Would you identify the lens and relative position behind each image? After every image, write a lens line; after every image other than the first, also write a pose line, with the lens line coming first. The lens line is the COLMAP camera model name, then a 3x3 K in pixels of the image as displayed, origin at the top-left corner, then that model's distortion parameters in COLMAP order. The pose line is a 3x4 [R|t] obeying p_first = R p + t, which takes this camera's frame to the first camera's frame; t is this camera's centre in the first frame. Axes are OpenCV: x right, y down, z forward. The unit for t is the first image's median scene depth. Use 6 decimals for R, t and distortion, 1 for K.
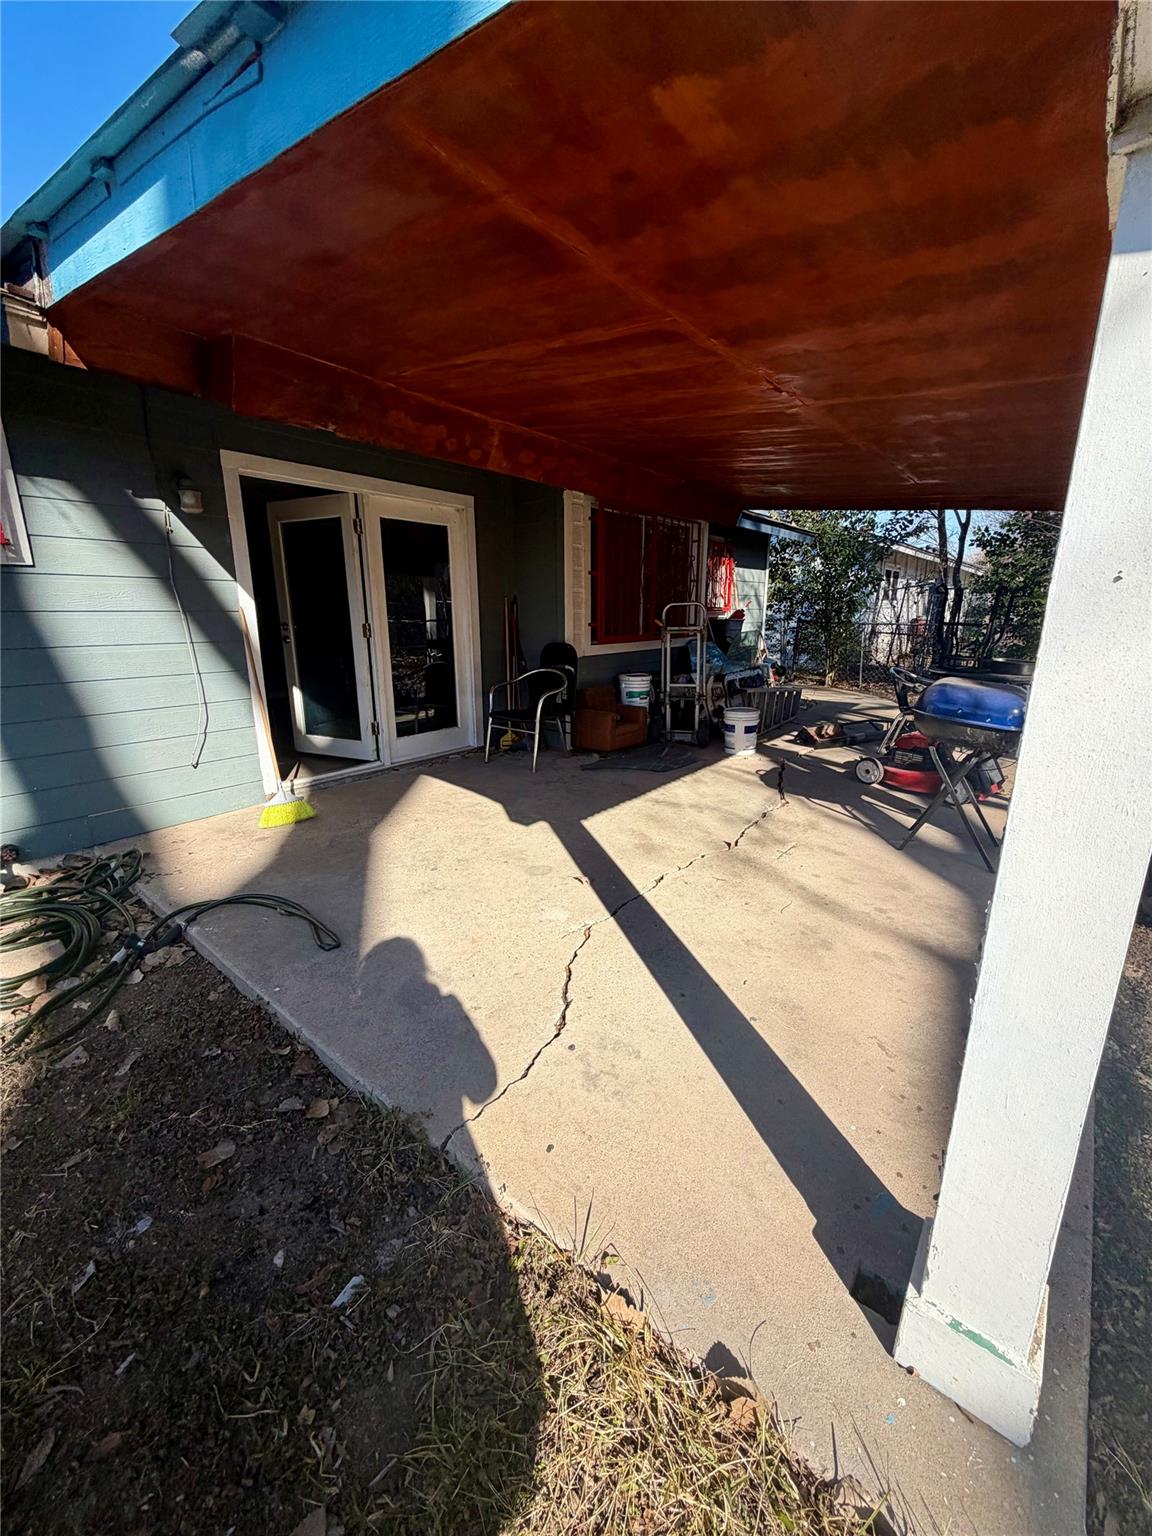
lens RADIAL K [[607.6, 0, 571.5], [0, 607.6, 773.4], [0, 0, 1]] dist [-0.006078, 0.000873]
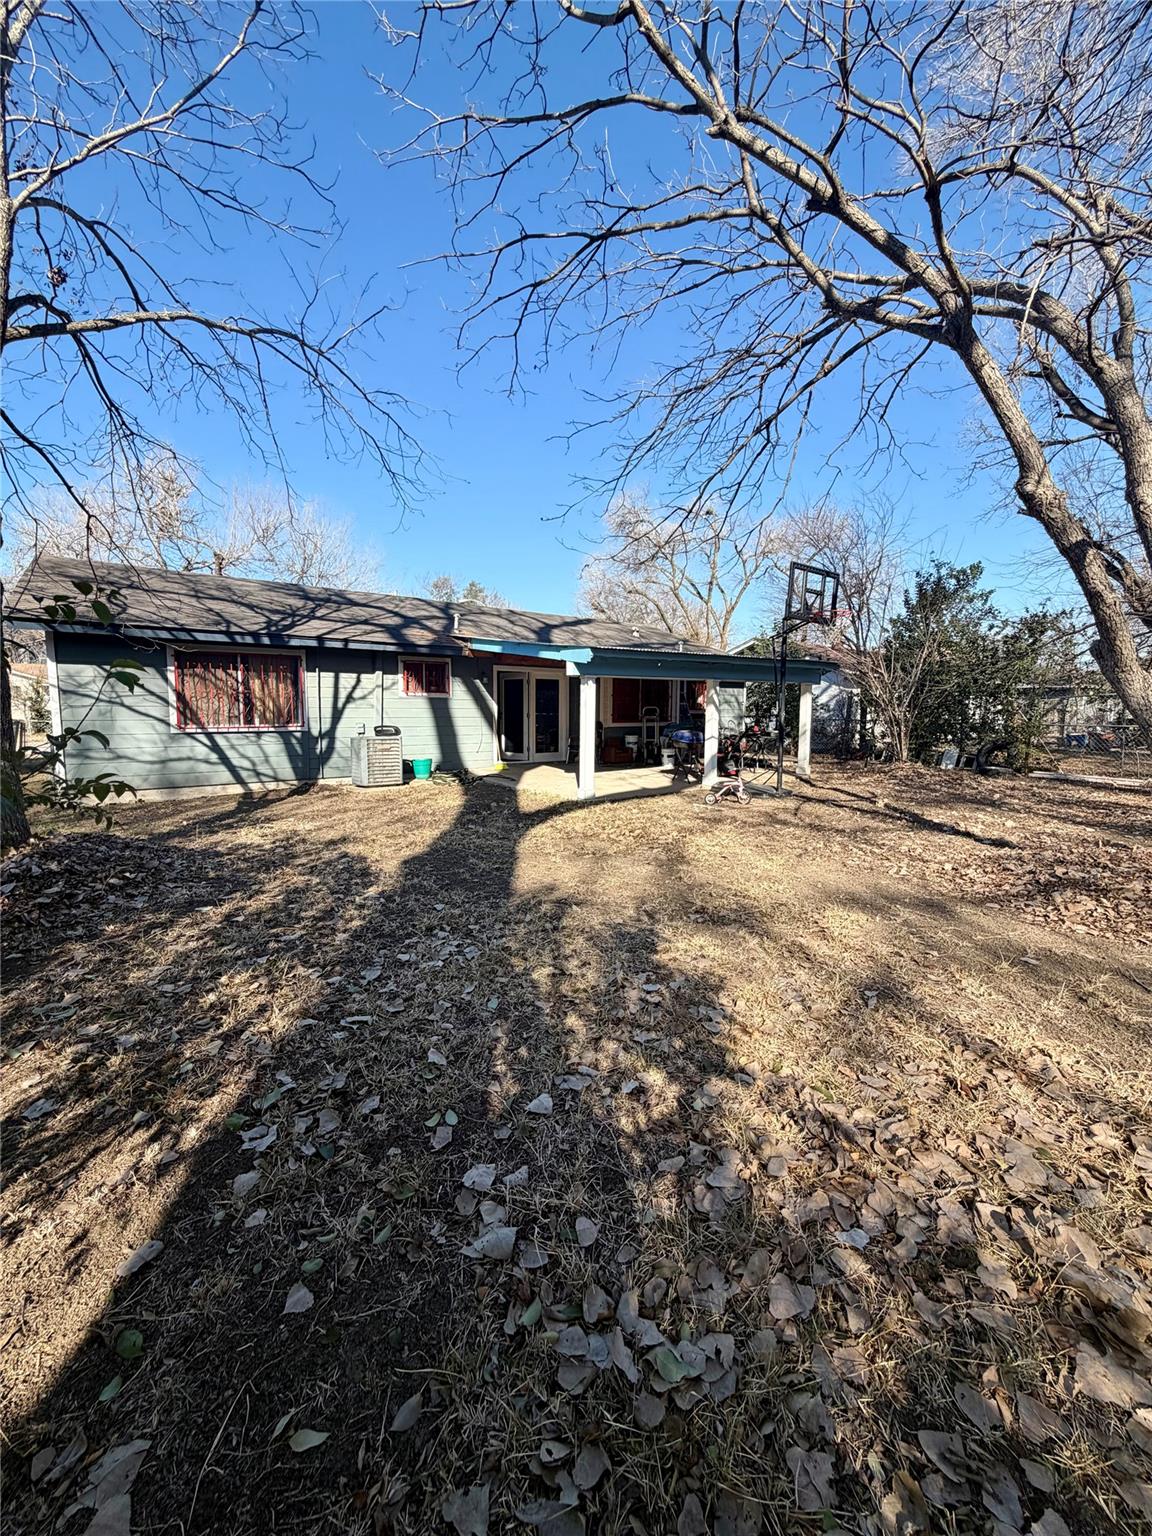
lens RADIAL K [[607.6, 0, 580.5], [0, 607.6, 766.7], [0, 0, 1]] dist [-0.006078, 0.000873]
pose [[0.976608, 0.031784, -0.212666, 0.556620], [-0.065669, 0.985851, -0.154224, 0.456463], [0.204755, 0.164582, 0.964877, -1.789539]]
